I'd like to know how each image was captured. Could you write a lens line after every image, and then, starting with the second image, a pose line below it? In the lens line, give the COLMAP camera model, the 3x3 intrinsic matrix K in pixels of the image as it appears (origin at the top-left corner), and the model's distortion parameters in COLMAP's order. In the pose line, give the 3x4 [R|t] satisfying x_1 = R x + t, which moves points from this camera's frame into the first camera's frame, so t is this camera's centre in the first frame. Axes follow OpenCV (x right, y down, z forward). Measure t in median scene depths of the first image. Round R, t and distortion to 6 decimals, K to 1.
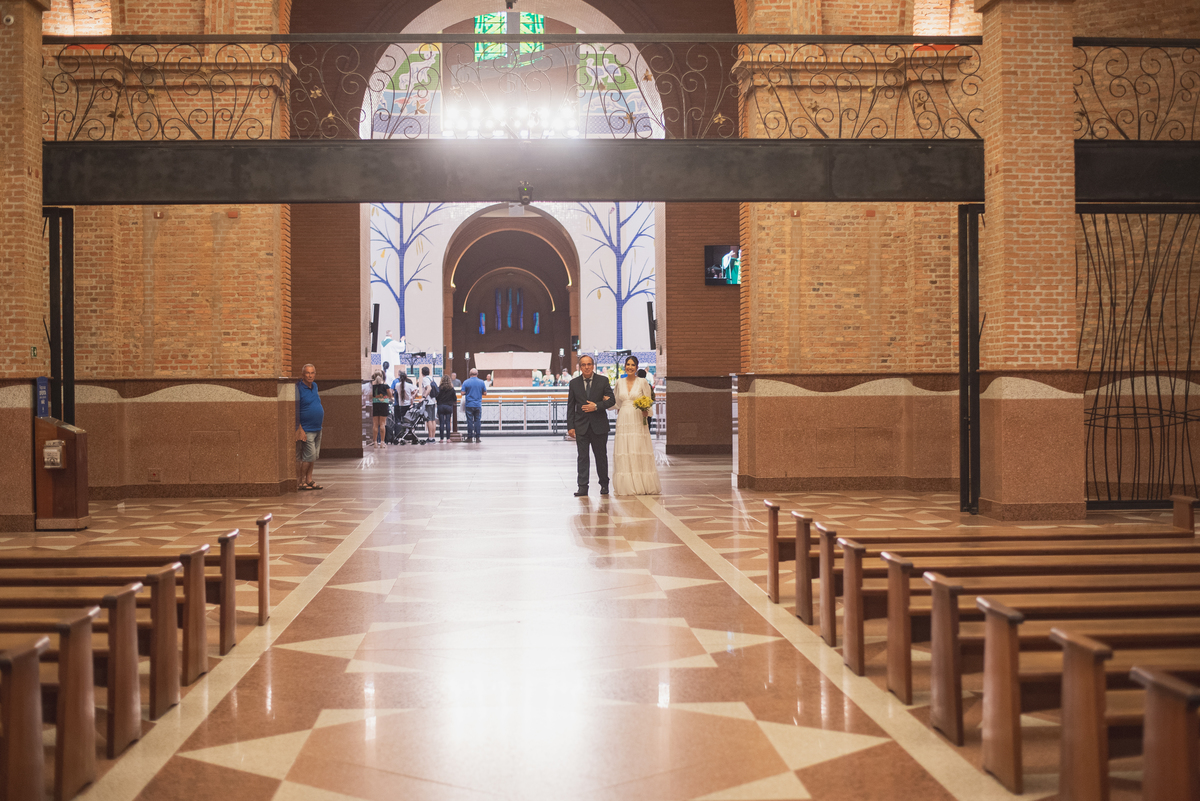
lens RADIAL K [[1865.9, 0, 600.0], [0, 1865.9, 400.5], [0, 0, 1]] dist [-0.096520, 0.081662]
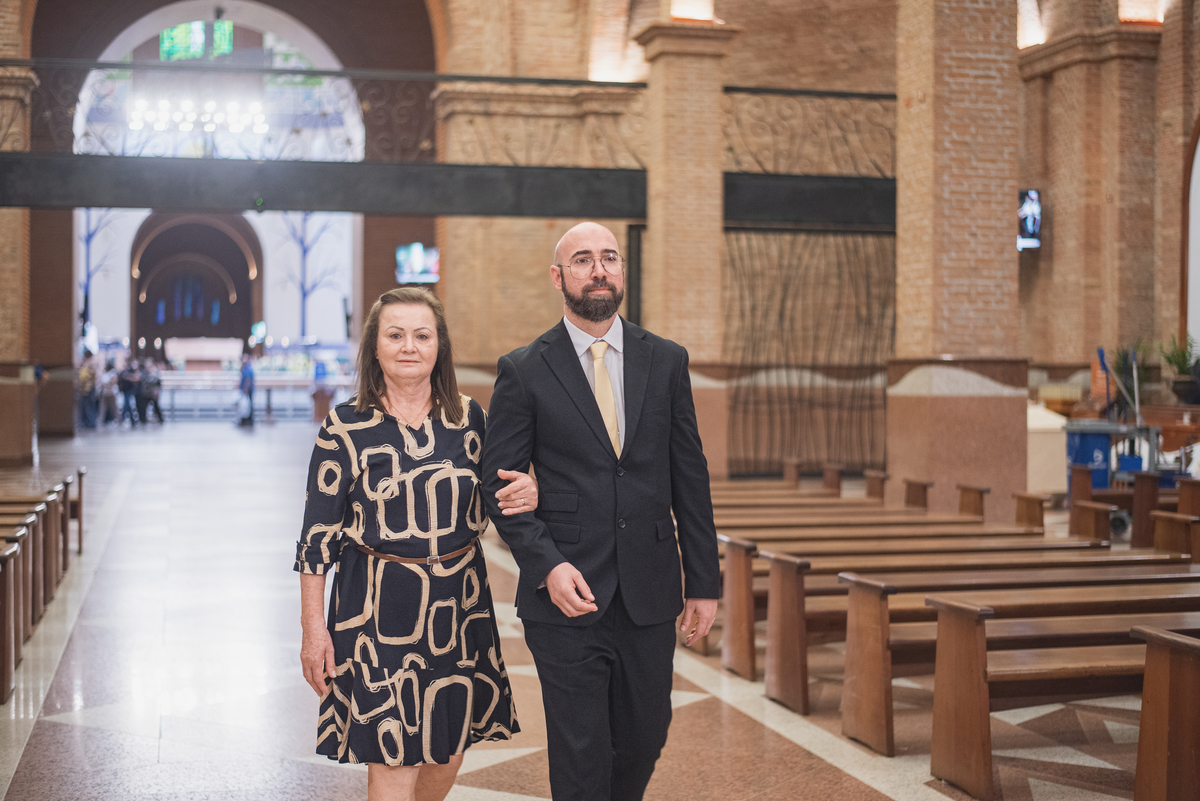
lens RADIAL K [[1830.1, 0, 600.0], [0, 1830.1, 400.5], [0, 0, 1]] dist [-0.094188, 0.082072]
pose [[0.984581, 0.009516, 0.174669, -0.022103], [-0.010396, 0.999937, 0.004122, 0.002827], [-0.174619, -0.005874, 0.984619, -0.123239]]
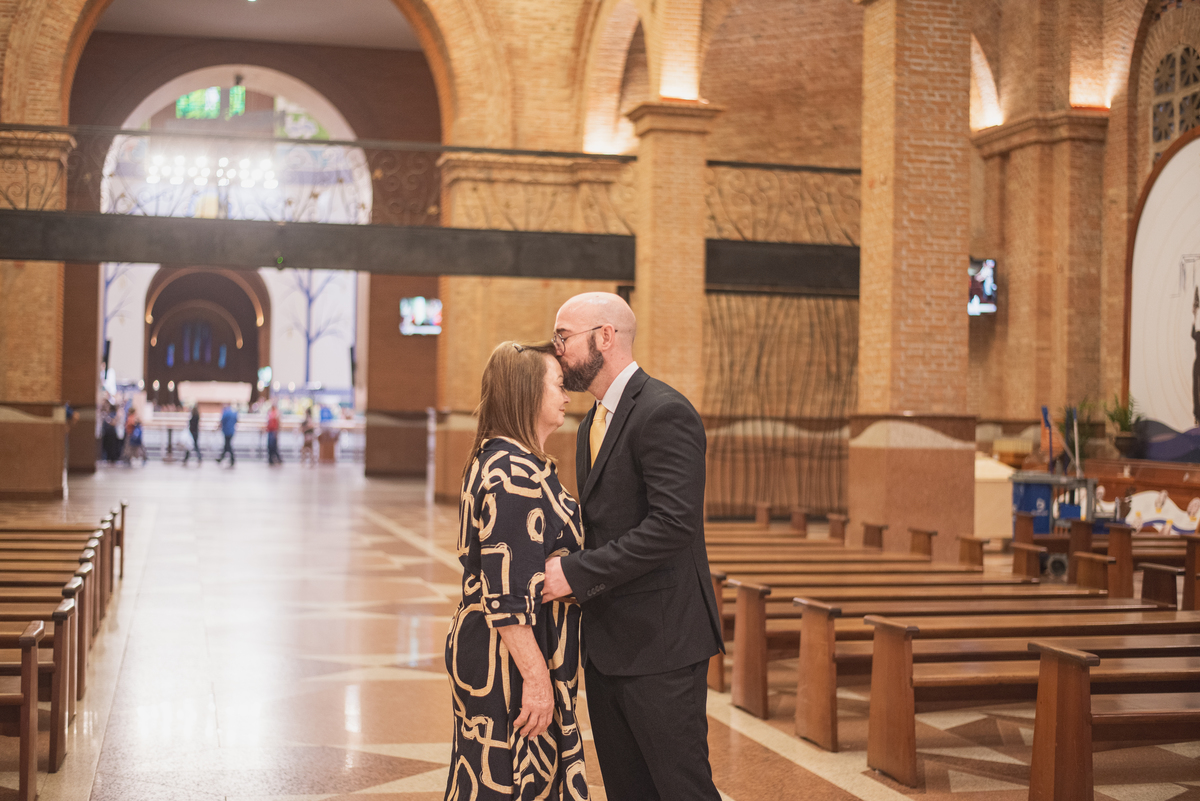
lens RADIAL K [[1746.3, 0, 600.0], [0, 1746.3, 400.5], [0, 0, 1]] dist [-0.117624, 0.110958]
pose [[0.983011, 0.029278, 0.181195, -0.029282], [-0.025649, 0.999421, -0.022339, 0.002292], [-0.181744, 0.017312, 0.983193, -0.156697]]
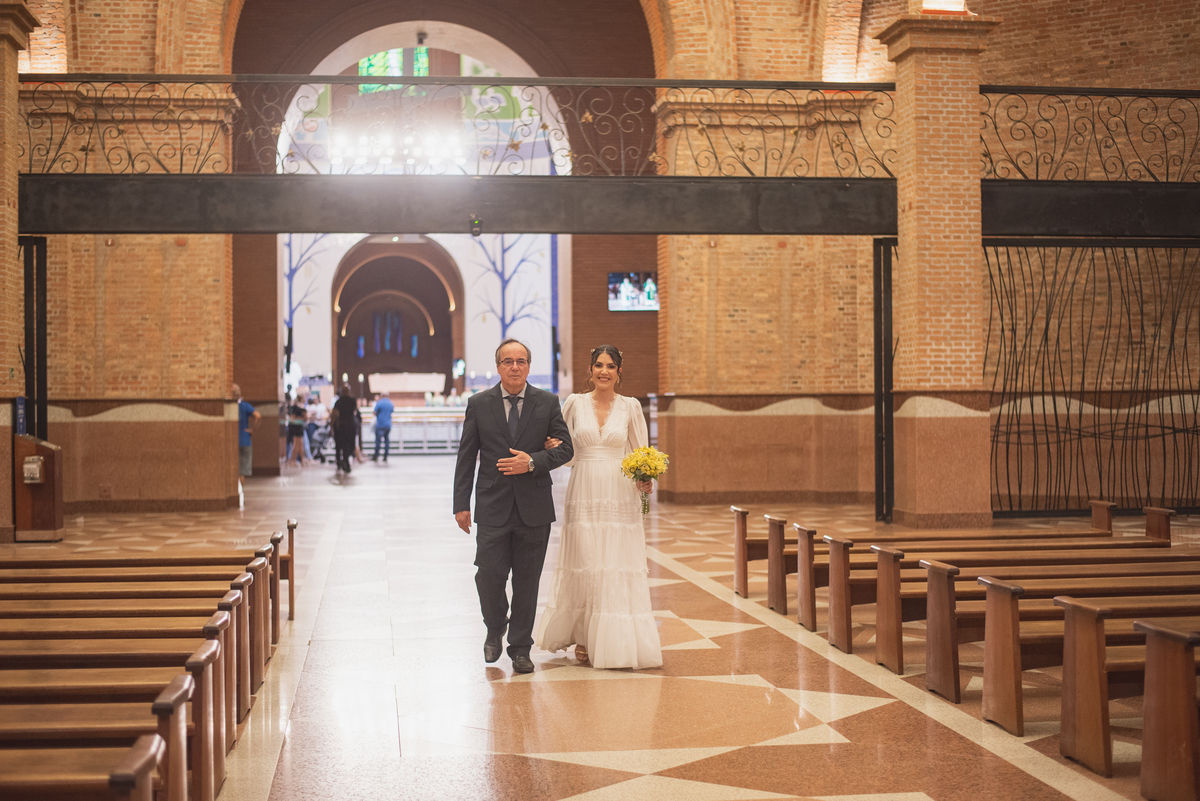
lens RADIAL K [[1830.1, 0, 600.0], [0, 1830.1, 400.5], [0, 0, 1]] dist [-0.094188, 0.082072]
pose [[0.997649, -0.000174, 0.068531, -0.032212], [0.000989, 0.999929, -0.011858, 0.001550], [-0.068524, 0.011898, 0.997579, -0.041802]]
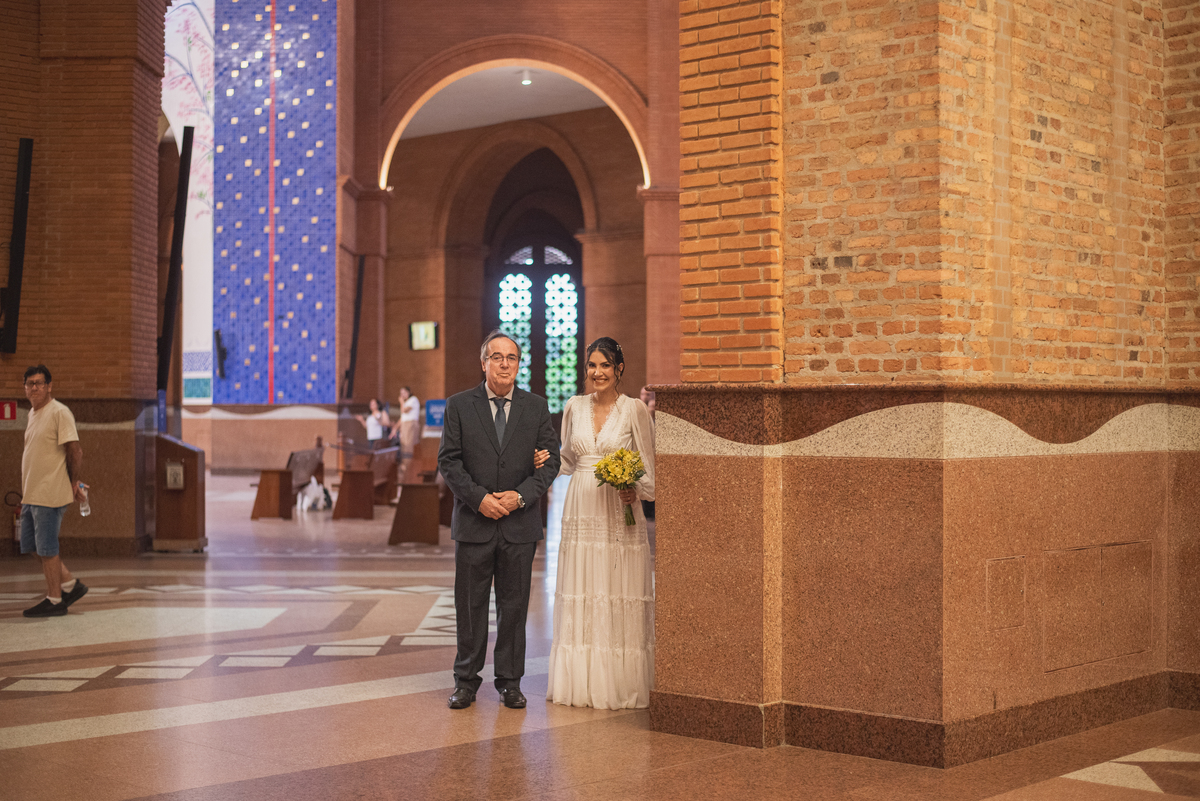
lens RADIAL K [[1830.1, 0, 600.0], [0, 1830.1, 400.5], [0, 0, 1]] dist [-0.094188, 0.082072]
pose [[0.727257, 0.012277, 0.686255, -0.168080], [0.003099, 0.999771, -0.021170, -0.005663], [-0.686358, 0.017523, 0.727053, 0.842006]]
